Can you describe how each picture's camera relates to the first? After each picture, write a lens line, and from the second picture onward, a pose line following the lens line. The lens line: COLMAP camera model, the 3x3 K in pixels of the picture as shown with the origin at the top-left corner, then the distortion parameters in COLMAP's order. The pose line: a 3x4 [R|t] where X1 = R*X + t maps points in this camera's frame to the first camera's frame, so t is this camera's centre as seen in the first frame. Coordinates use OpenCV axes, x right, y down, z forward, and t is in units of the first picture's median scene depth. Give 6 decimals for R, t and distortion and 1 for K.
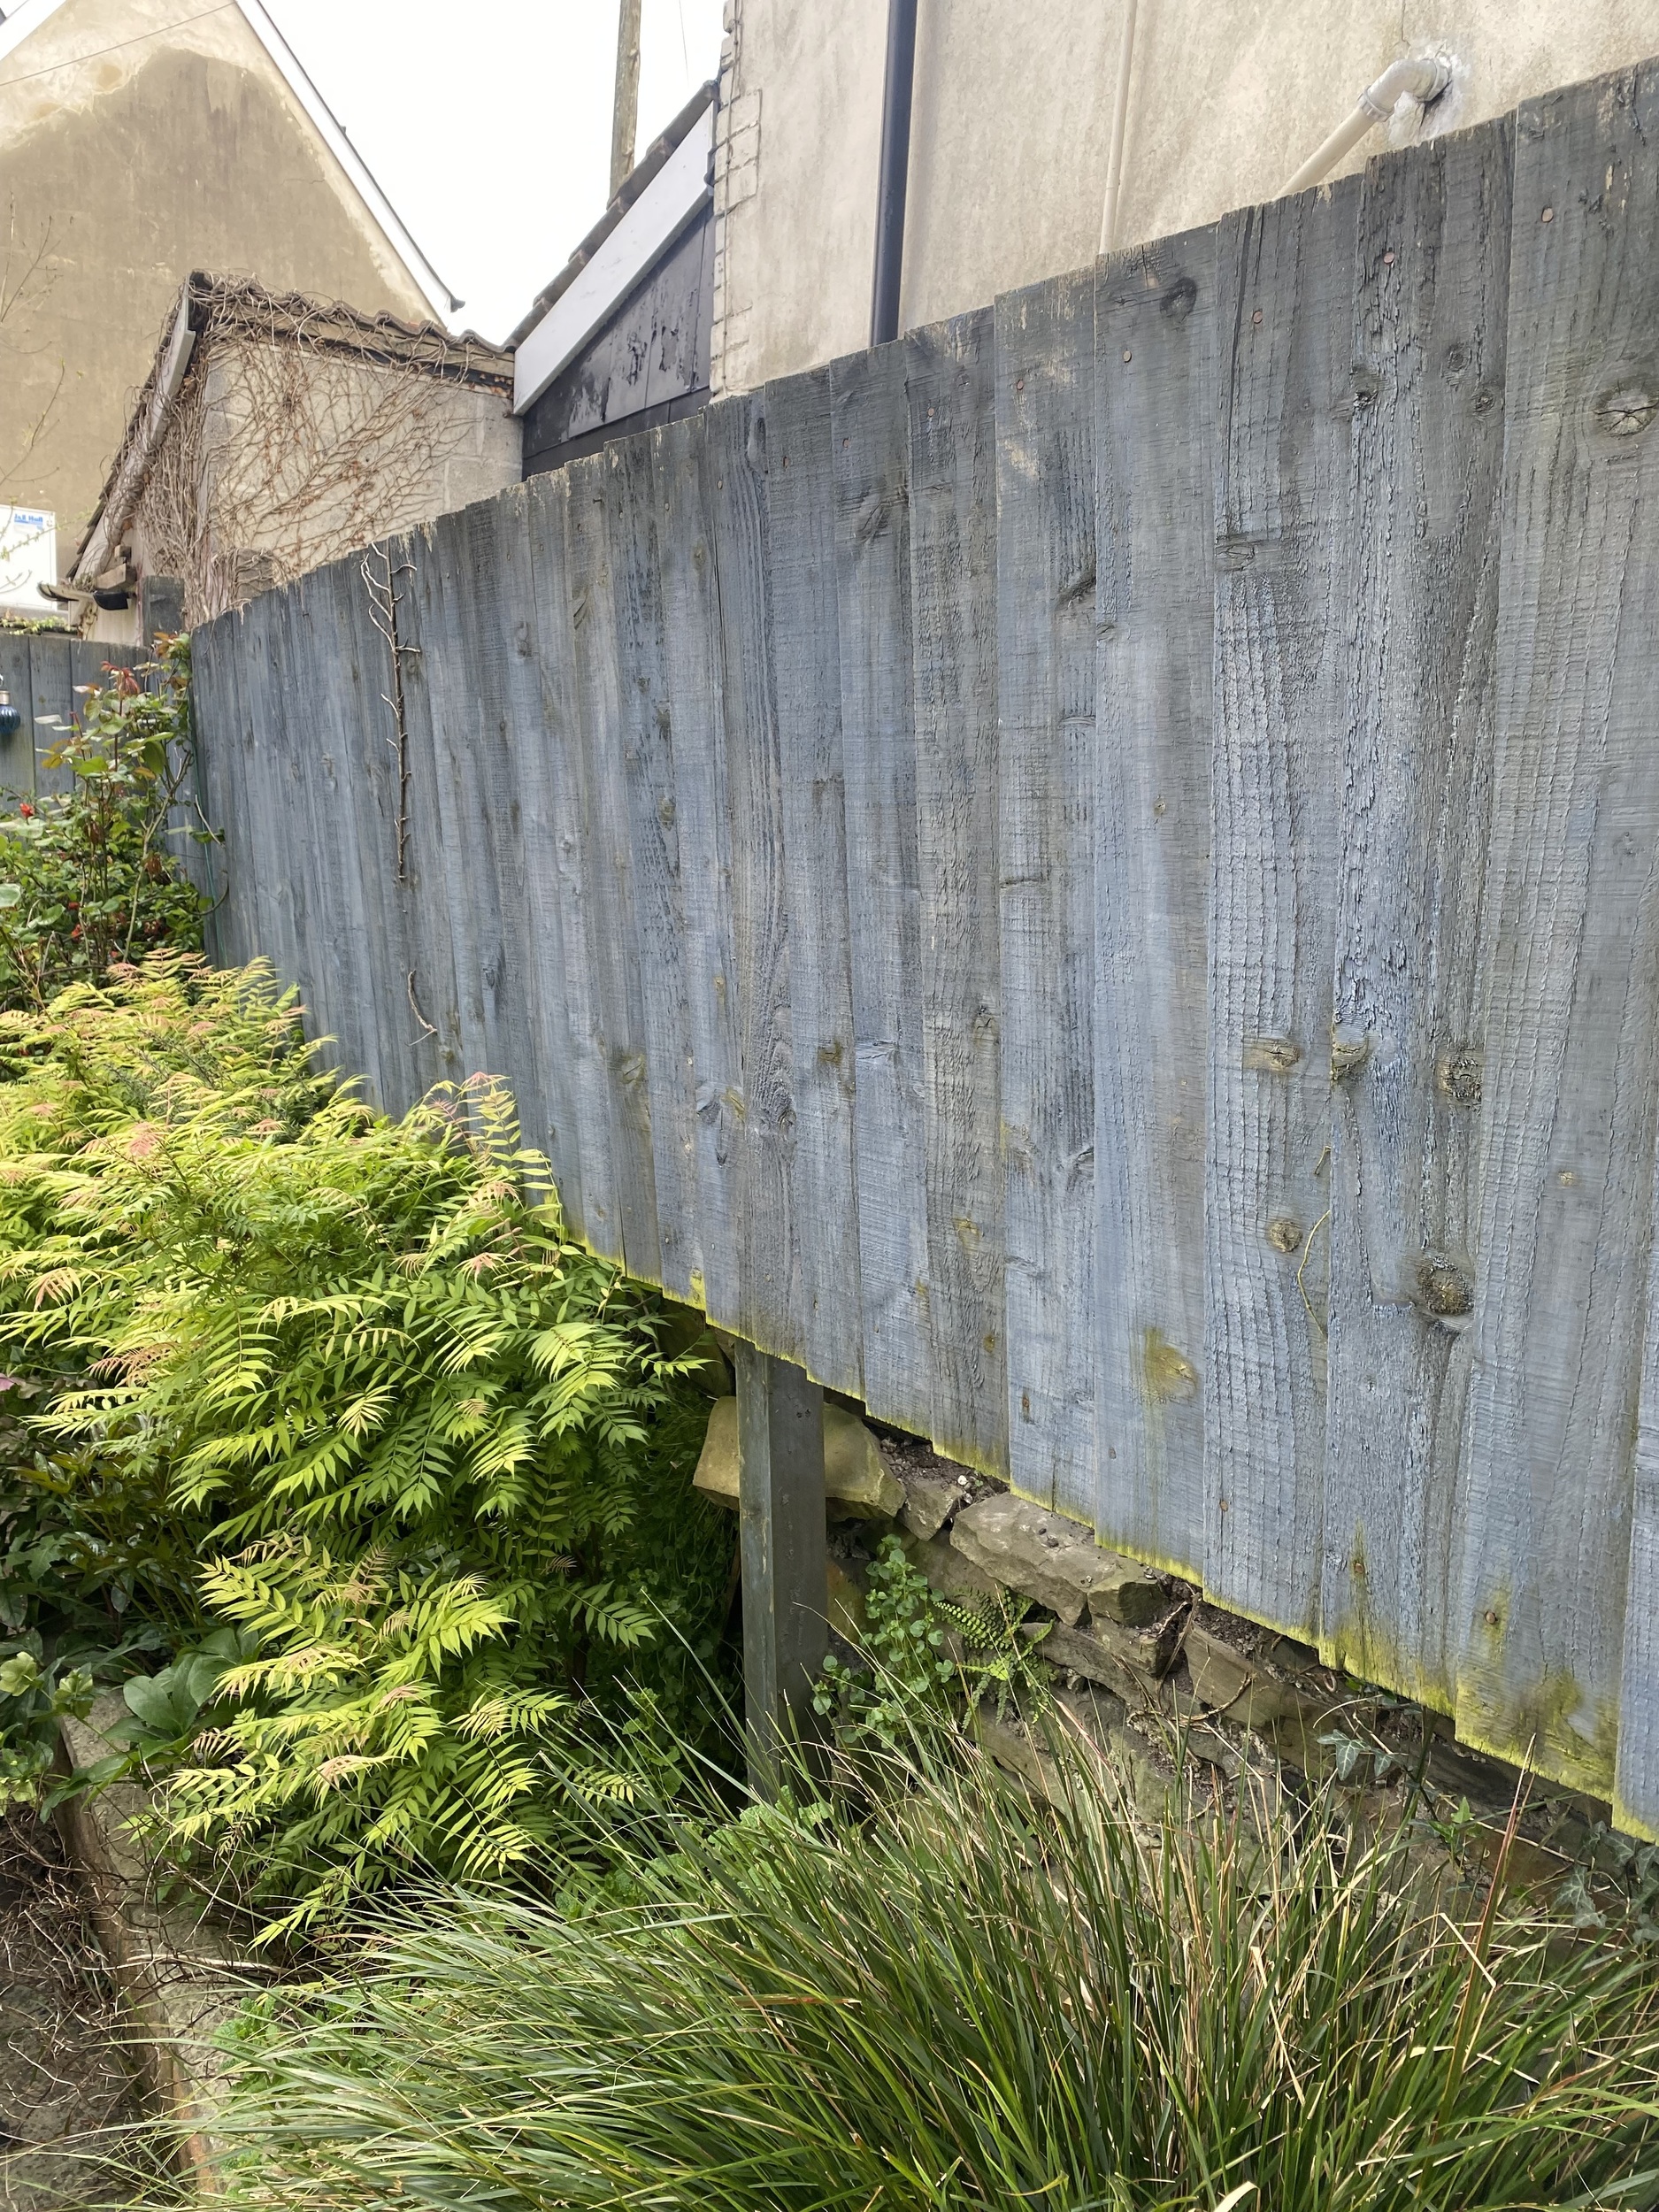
lens RADIAL K [[1677.6, 0, 848.3], [0, 1677.6, 1095.5], [0, 0, 1]] dist [0.023907, -0.018883]
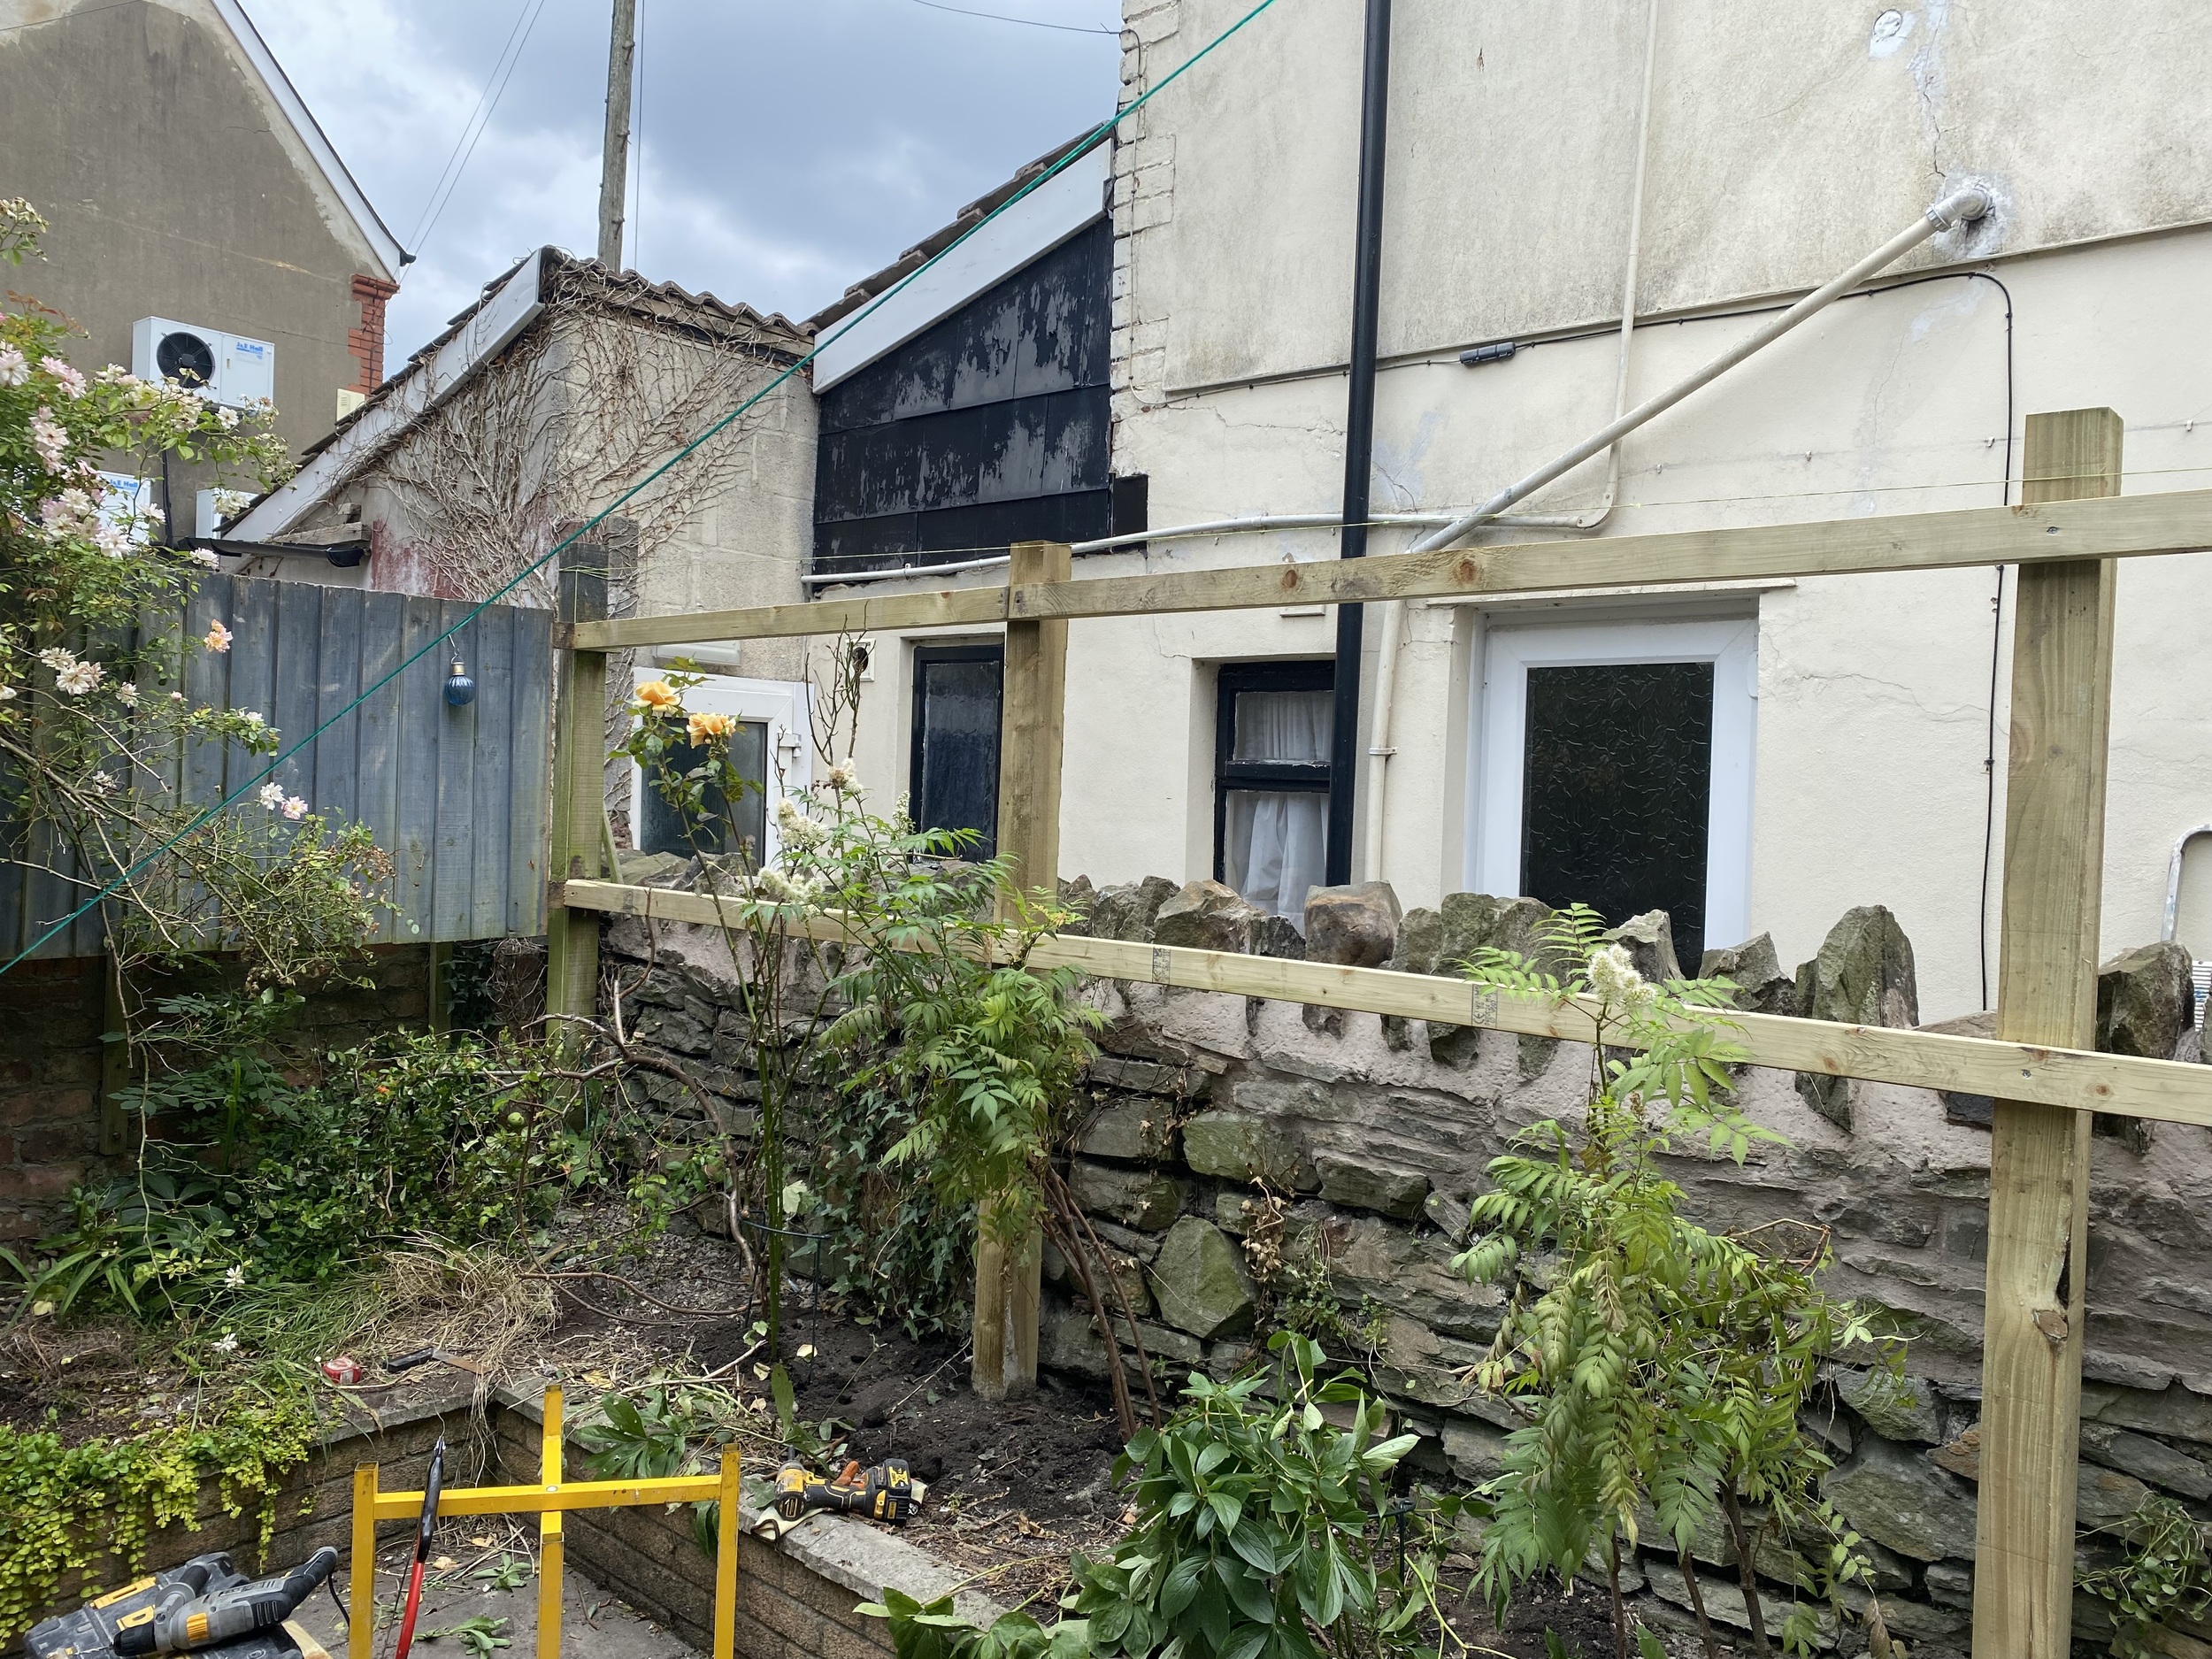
lens RADIAL K [[1677.6, 0, 1102.6], [0, 1677.6, 822.5], [0, 0, 1]] dist [0.023907, -0.018883]
pose [[0.964262, -0.024807, 0.263786, -0.321828], [0.058497, 0.990971, -0.120642, -0.007913], [-0.258412, 0.131761, 0.957007, -0.000177]]
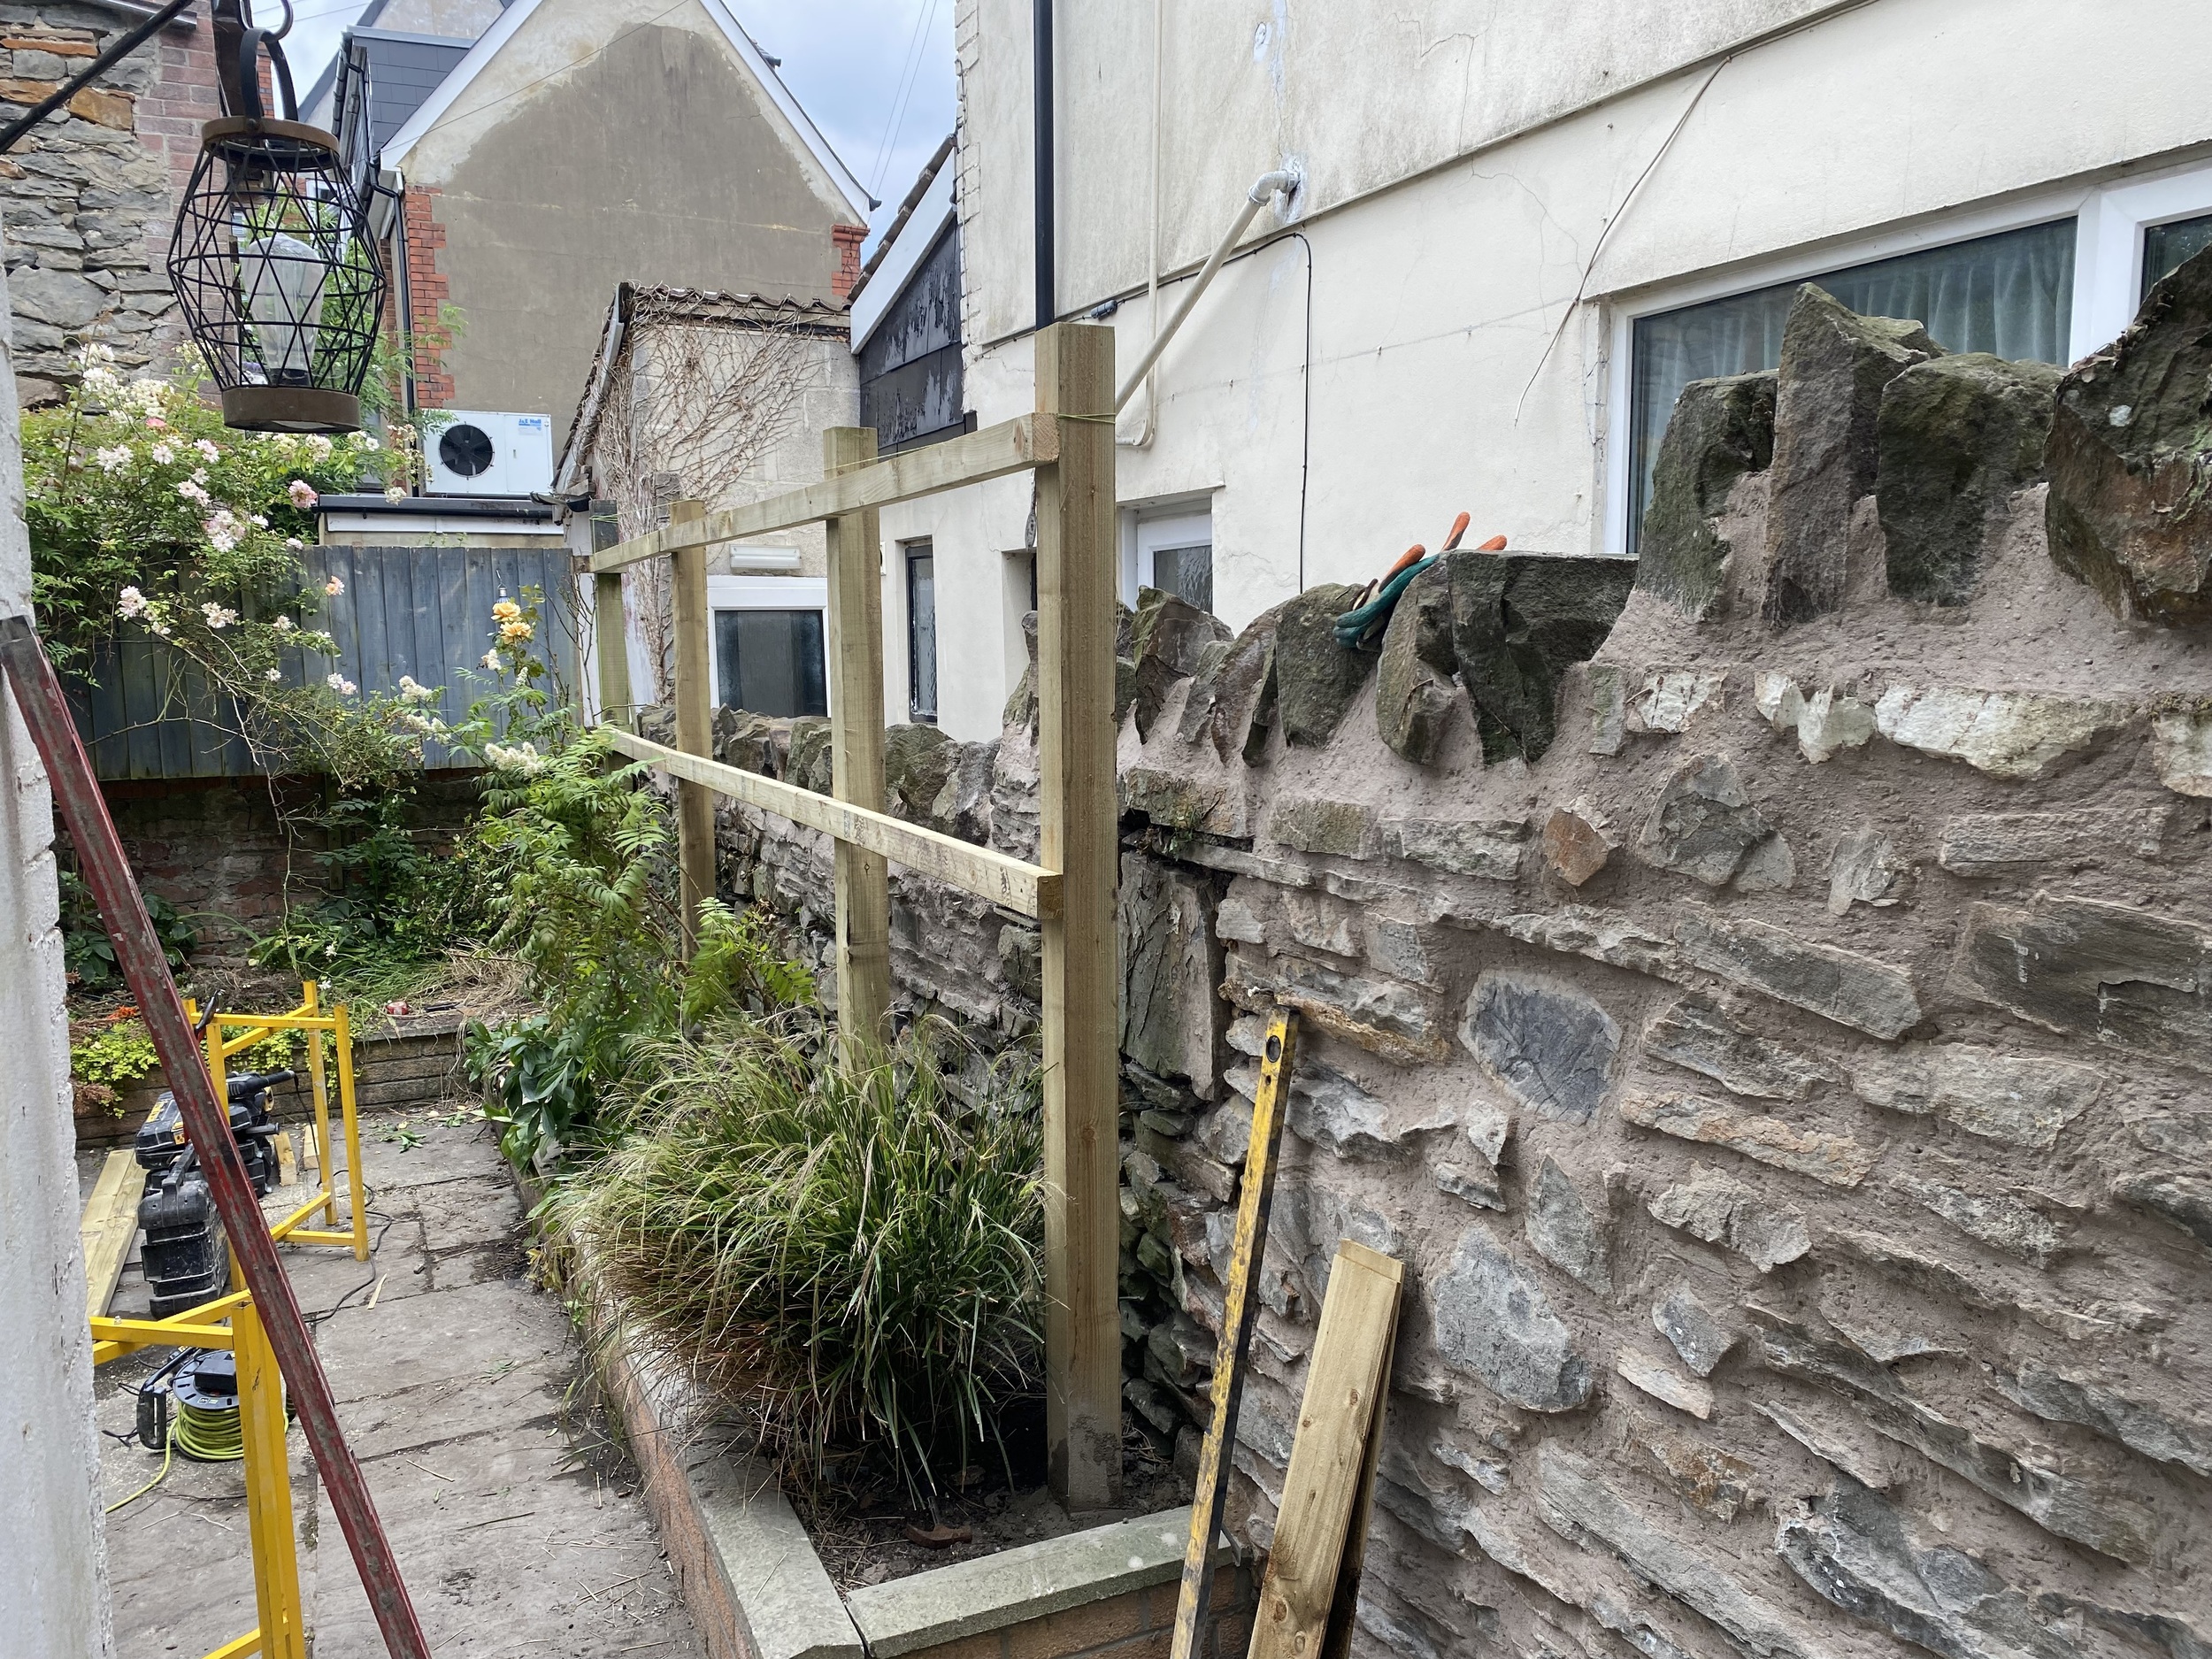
lens RADIAL K [[1677.6, 0, 1090.9], [0, 1677.6, 855.0], [0, 0, 1]] dist [0.023907, -0.018883]
pose [[0.988933, -0.041140, -0.142544, 0.178600], [0.036987, 0.998814, -0.031662, 0.053529], [0.143677, 0.026040, 0.989282, -0.322814]]
